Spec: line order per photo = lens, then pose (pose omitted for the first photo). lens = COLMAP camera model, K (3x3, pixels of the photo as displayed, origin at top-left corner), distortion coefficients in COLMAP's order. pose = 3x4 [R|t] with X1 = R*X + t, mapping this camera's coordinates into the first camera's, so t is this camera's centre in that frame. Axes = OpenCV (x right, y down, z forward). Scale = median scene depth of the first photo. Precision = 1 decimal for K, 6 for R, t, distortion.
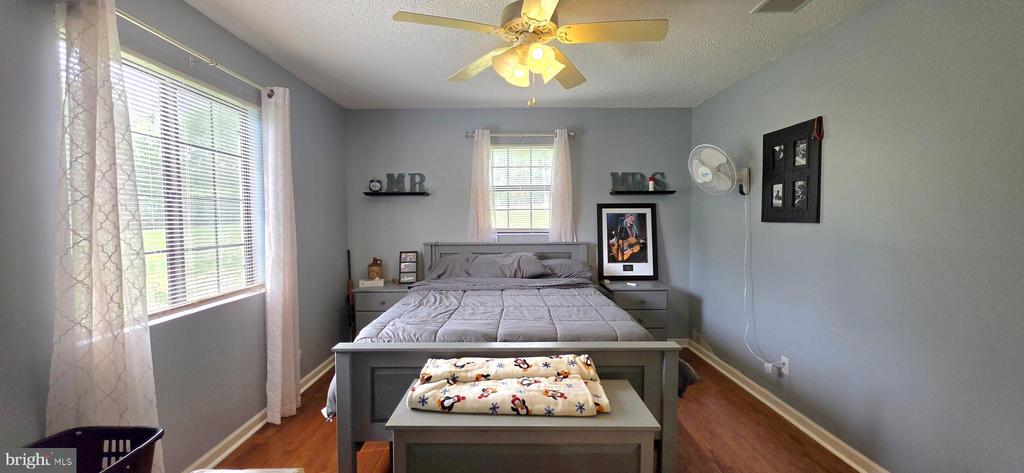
lens RADIAL K [[418.3, 0, 516.3], [0, 418.3, 236.3], [0, 0, 1]] dist [-0.000211, -0.000011]
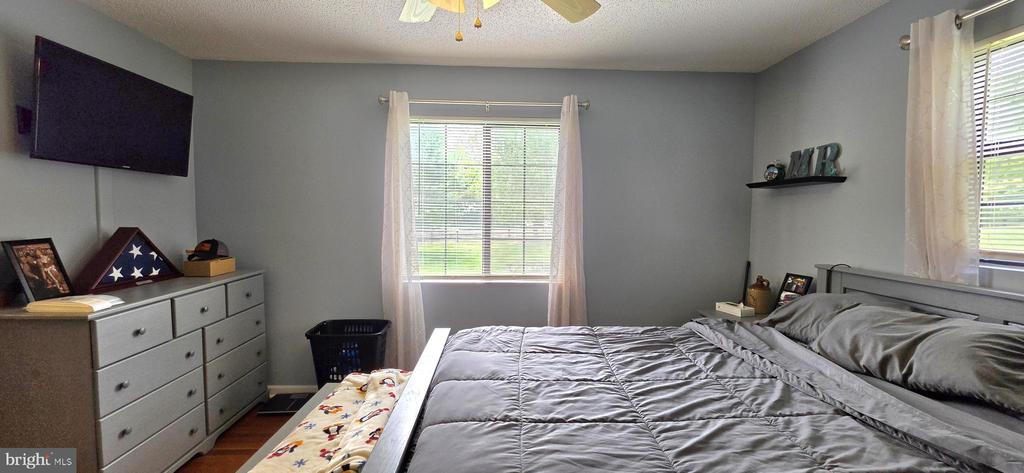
lens RADIAL K [[418.3, 0, 516.3], [0, 418.3, 236.3], [0, 0, 1]] dist [-0.000211, -0.000011]
pose [[0.021883, 0.055392, -0.998225, 0.340272], [-0.052949, 0.997127, 0.054170, -0.031149], [0.998357, 0.051670, 0.024753, 0.557071]]
